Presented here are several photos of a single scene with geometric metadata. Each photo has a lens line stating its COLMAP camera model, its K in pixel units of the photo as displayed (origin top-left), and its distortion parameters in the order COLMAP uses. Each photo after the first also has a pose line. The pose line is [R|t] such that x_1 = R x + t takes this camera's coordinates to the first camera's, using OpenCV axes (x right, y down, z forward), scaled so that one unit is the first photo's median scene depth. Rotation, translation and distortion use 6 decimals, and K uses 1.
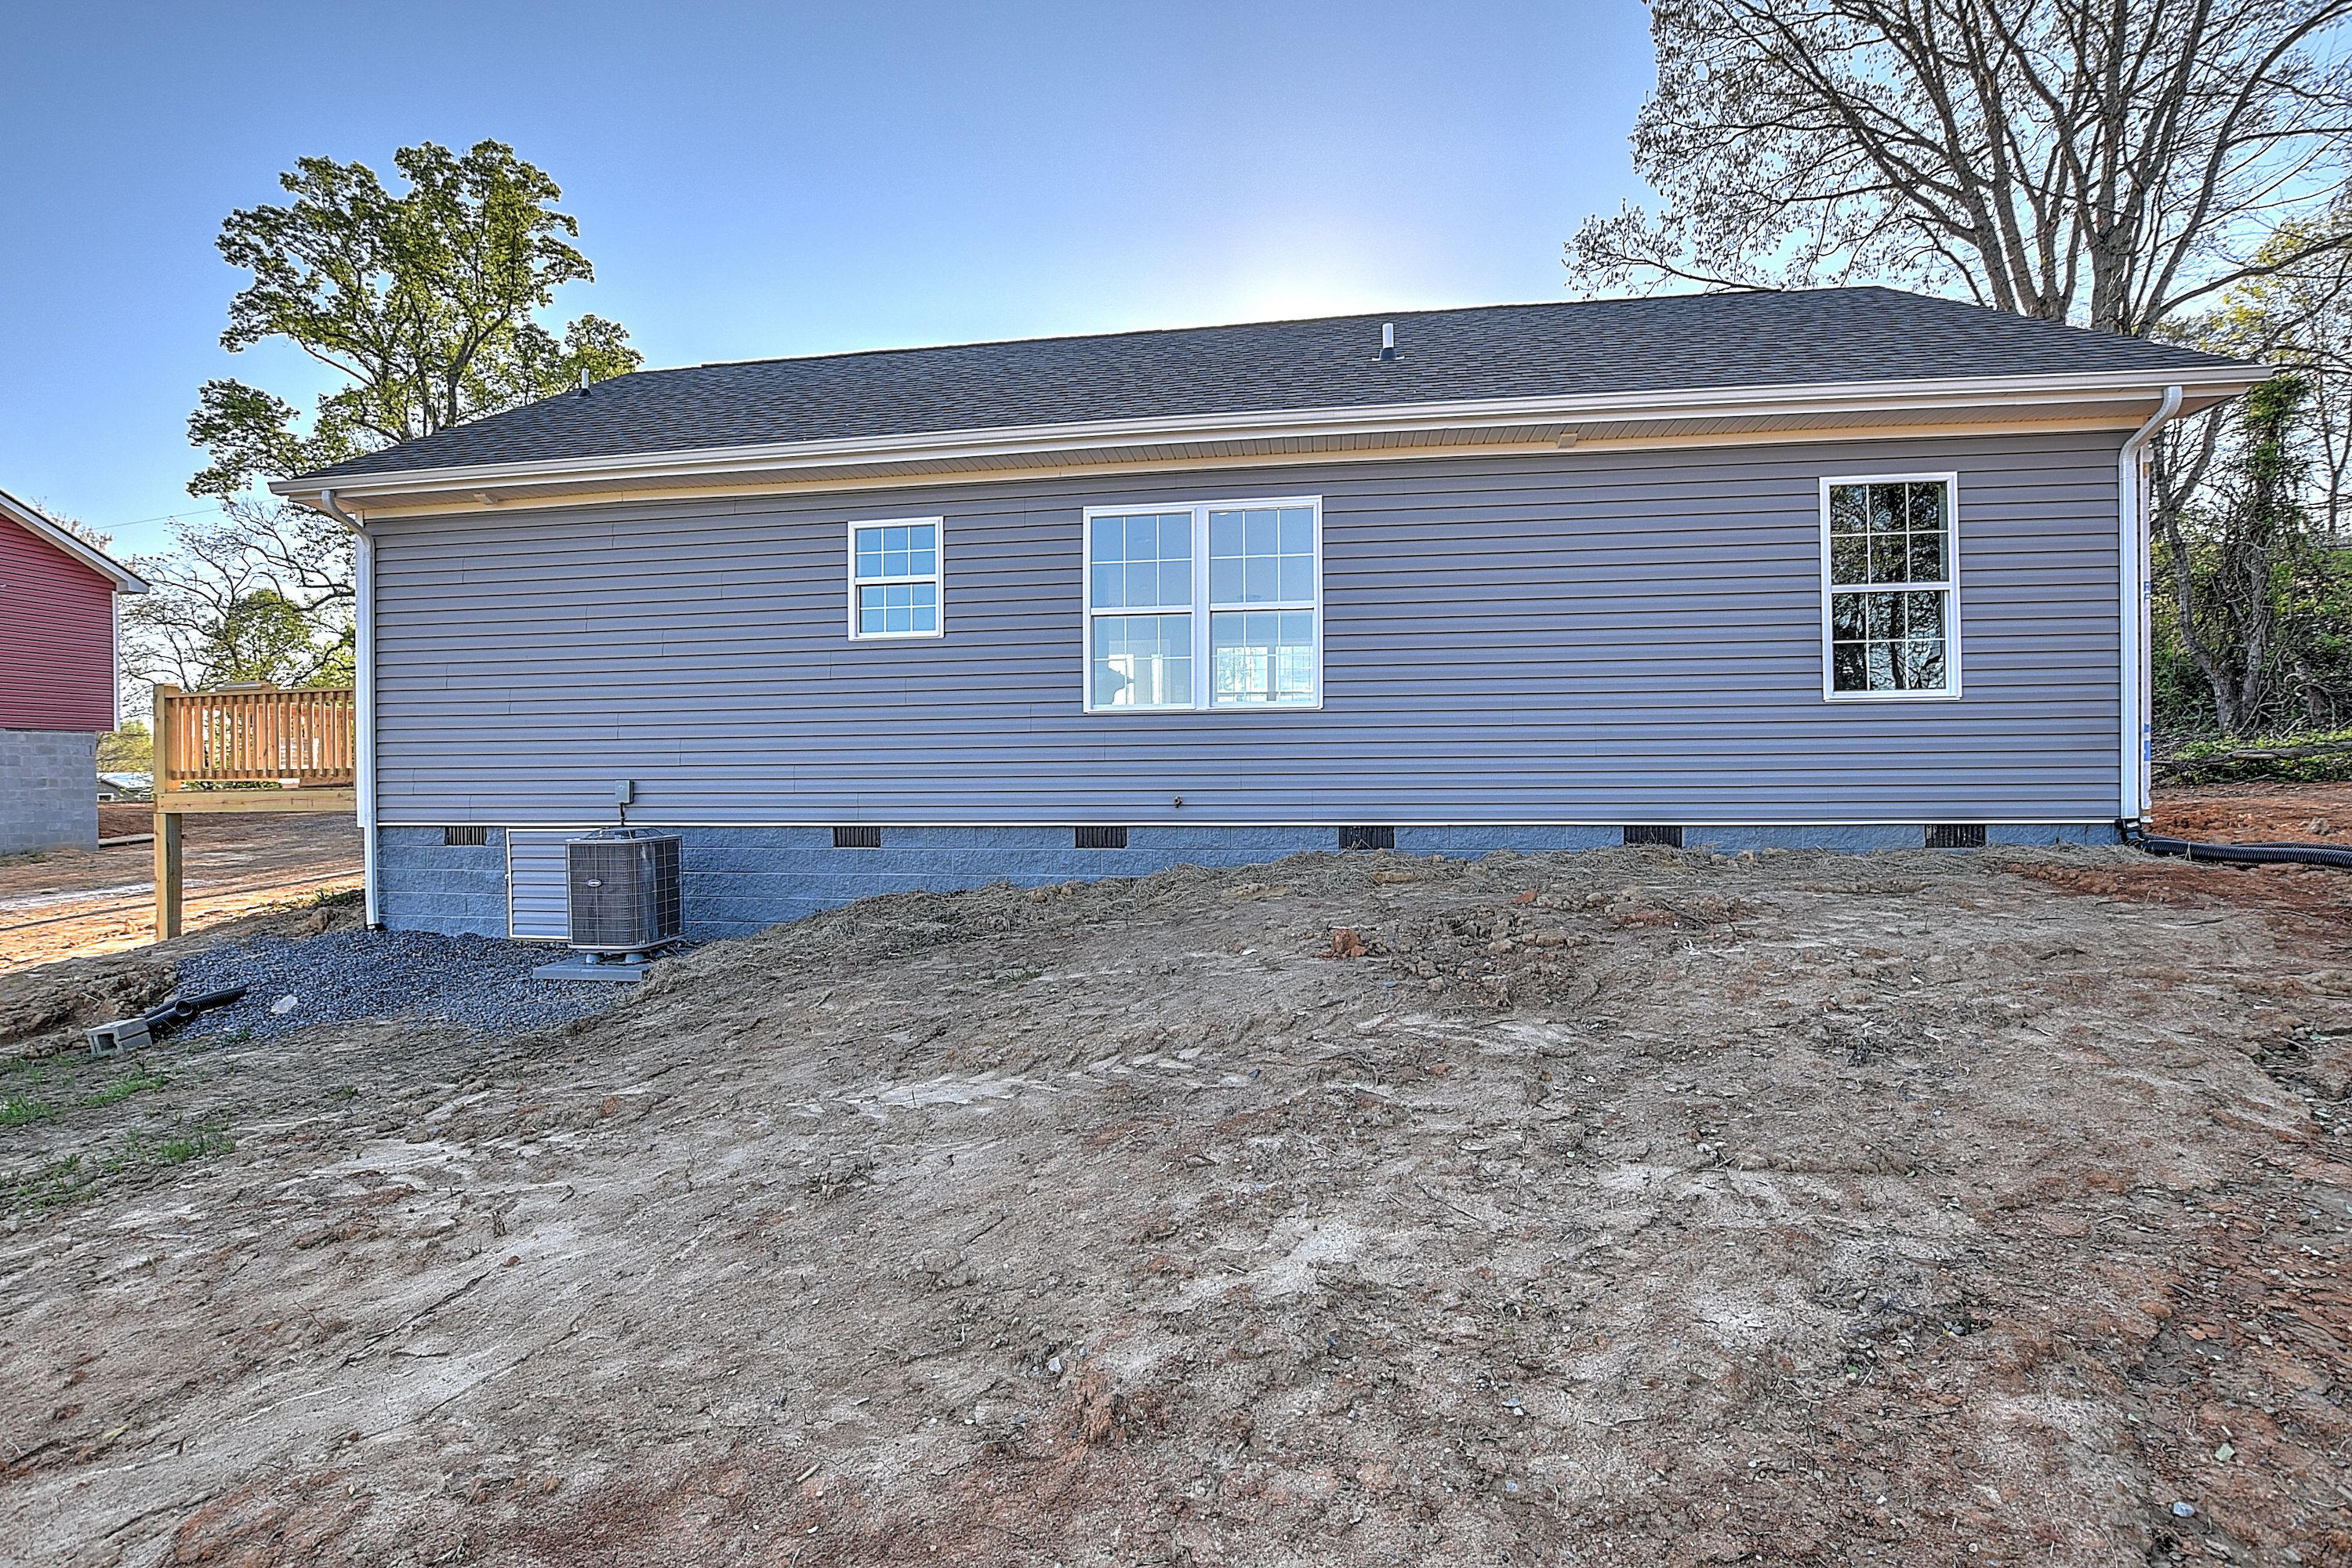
lens RADIAL K [[1024.2, 0, 1151.7], [0, 1024.2, 787.8], [0, 0, 1]] dist [-0.034160, 0.005827]
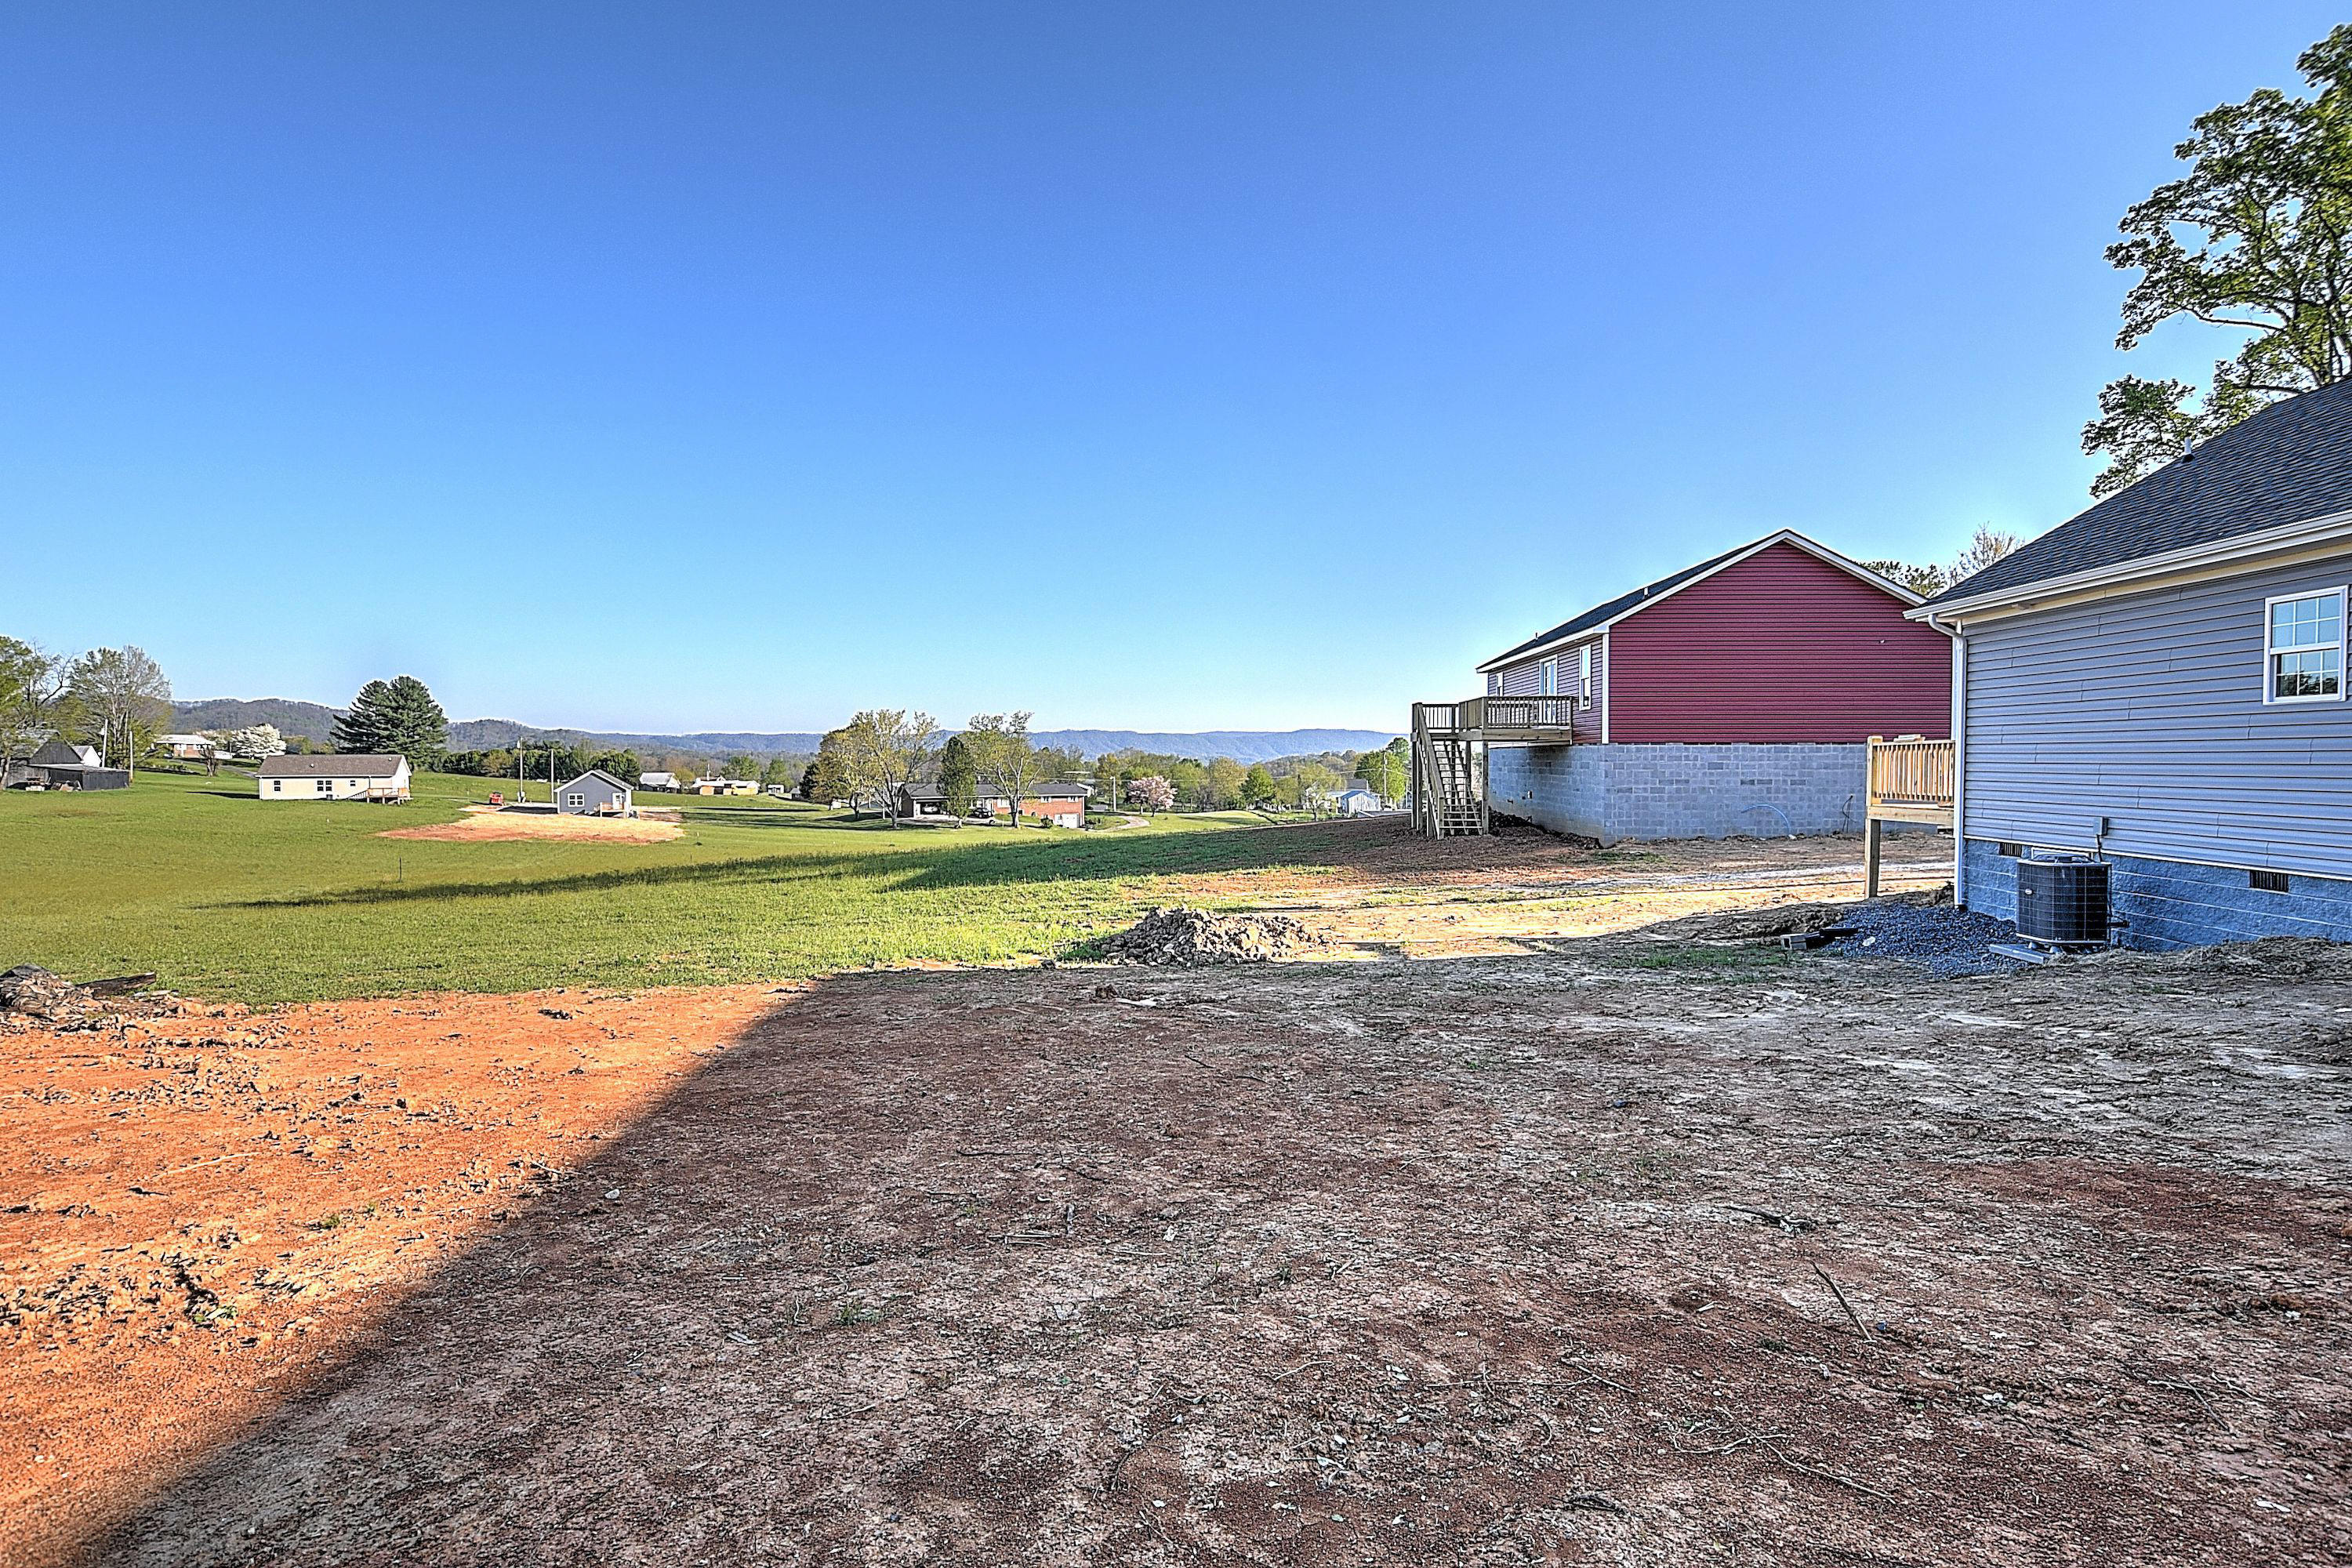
lens RADIAL K [[1172.5, 0, 1178.8], [0, 1172.5, 782.4], [0, 0, 1]] dist [-0.018506, 0.005444]
pose [[0.086585, 0.028009, -0.995851, 0.755178], [-0.013666, 0.999544, 0.026924, -0.067387], [0.996151, 0.011278, 0.086928, -0.255663]]
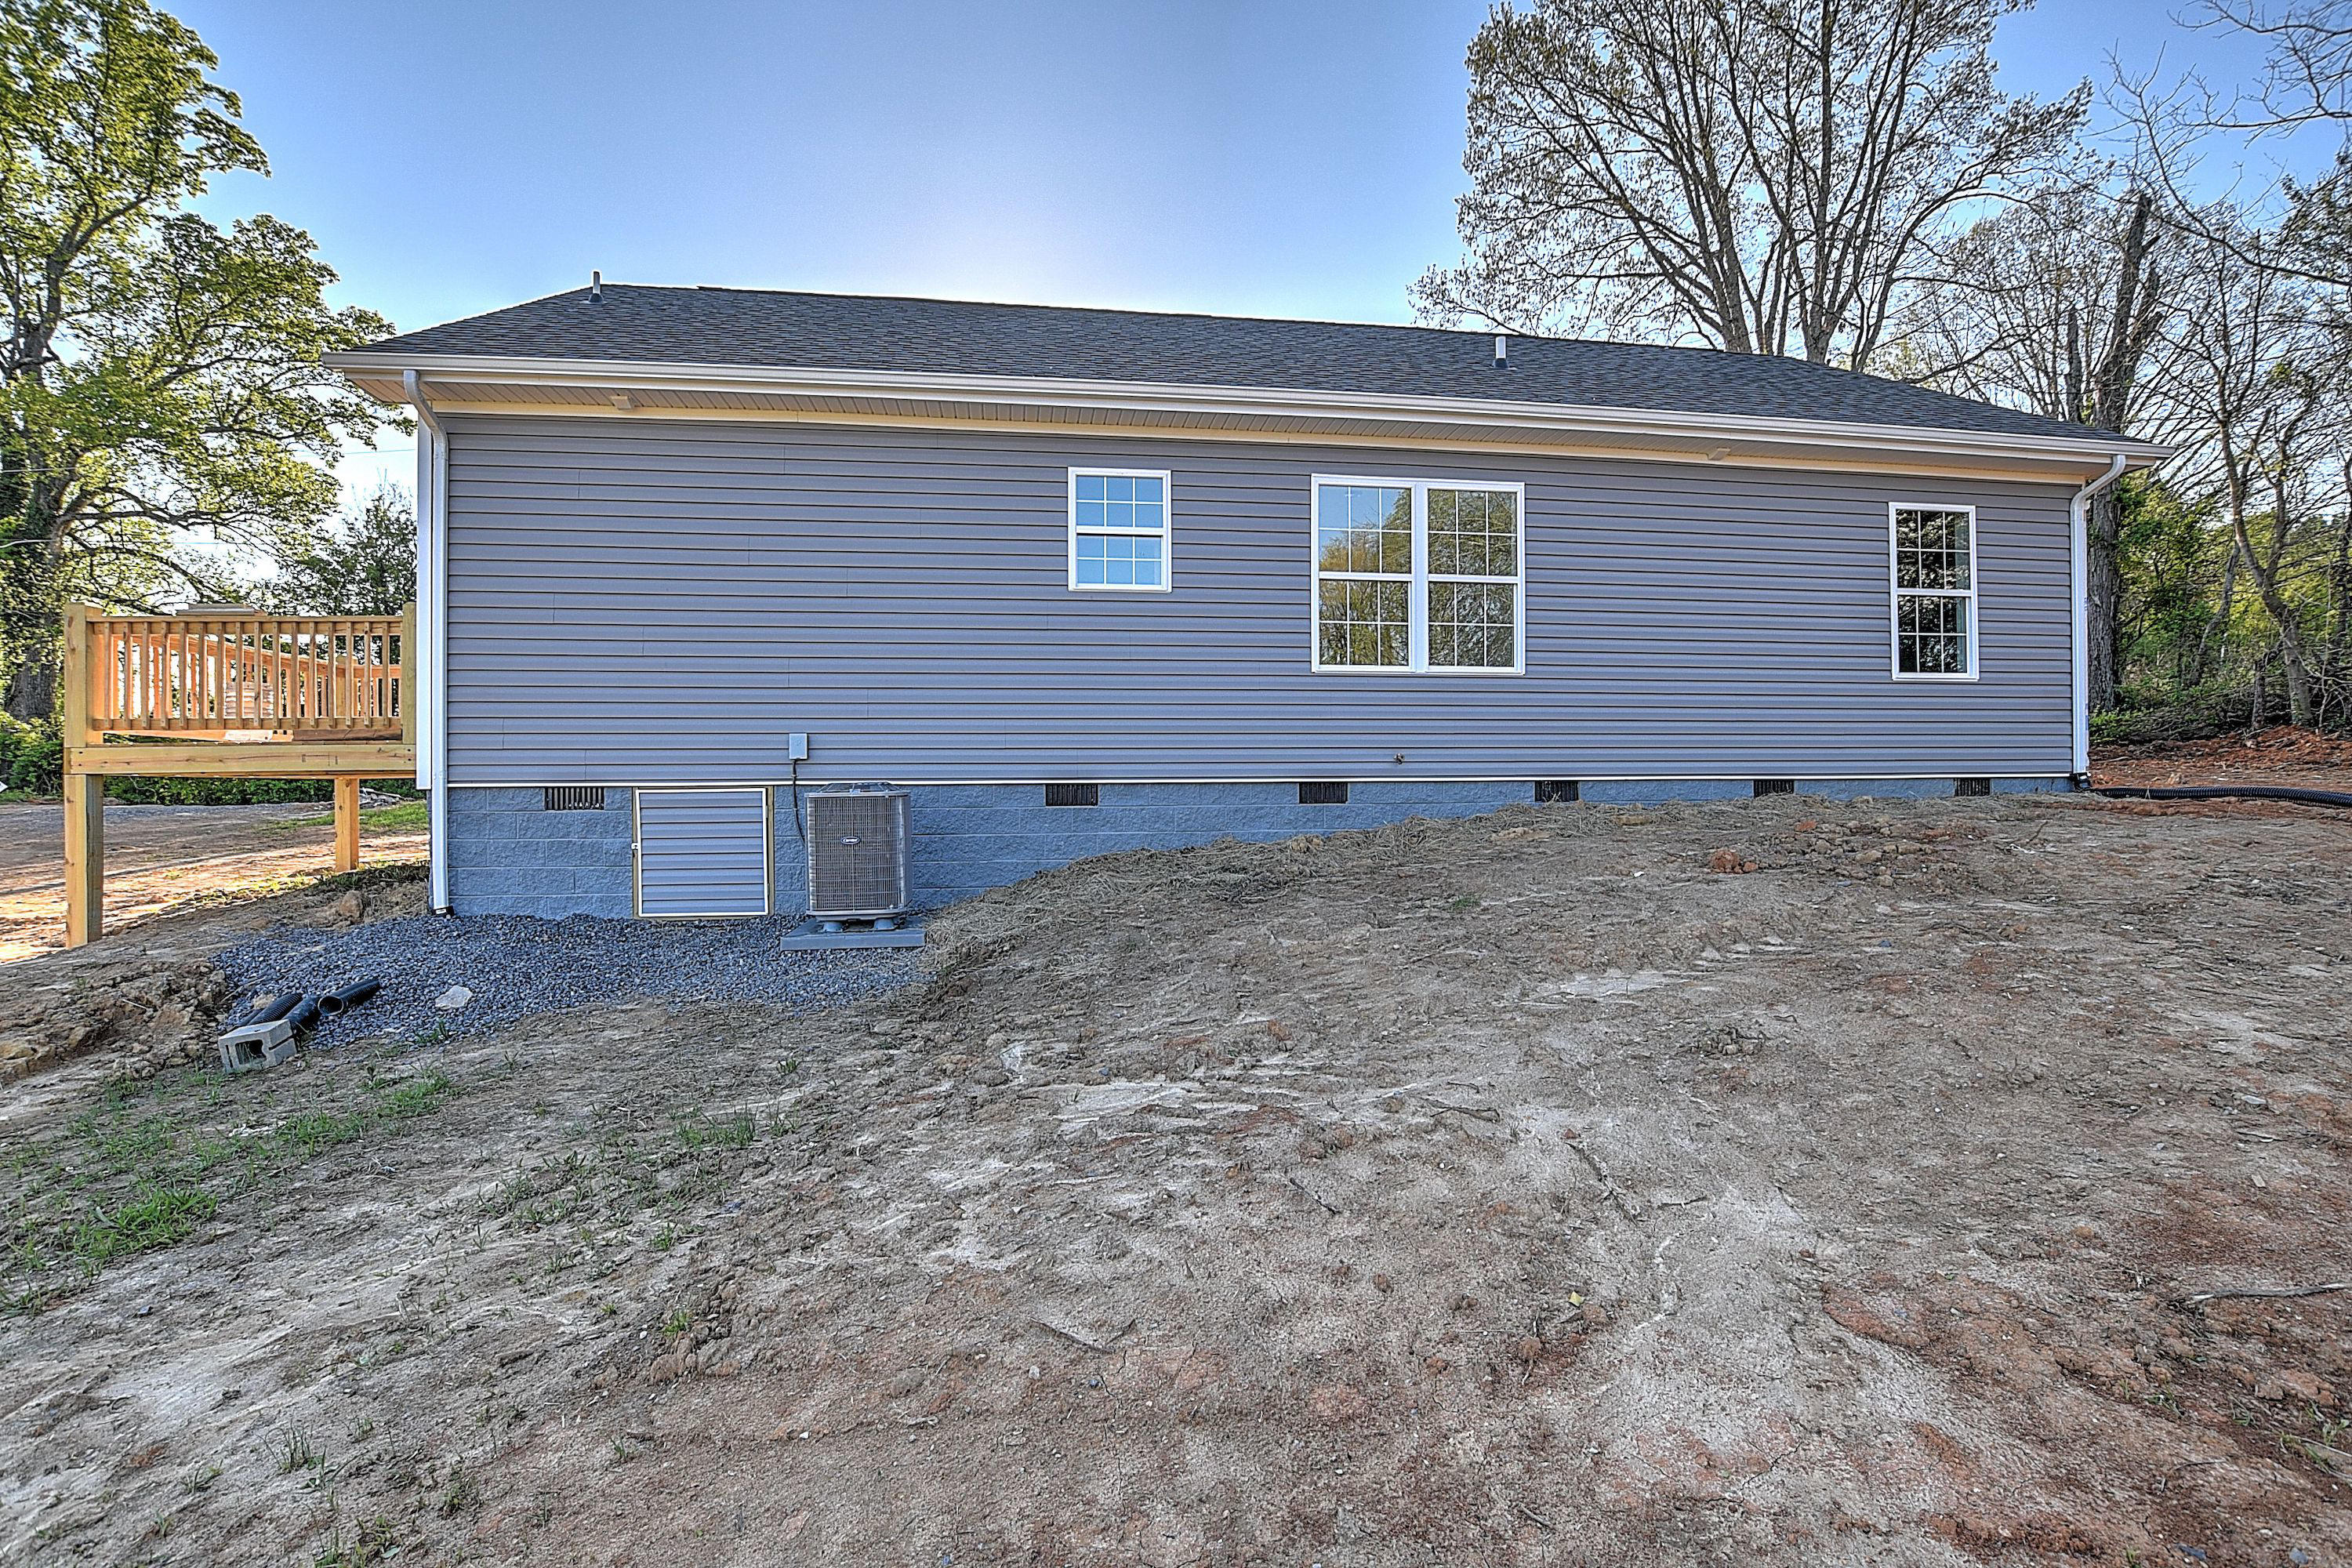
lens RADIAL K [[1024.2, 0, 1159.4], [0, 1024.2, 787.2], [0, 0, 1]] dist [-0.034160, 0.005827]
pose [[0.957749, 0.001116, 0.287604, -0.428720], [0.000945, 0.999975, -0.007029, 0.042139], [-0.287605, 0.007004, 0.957724, 0.045895]]
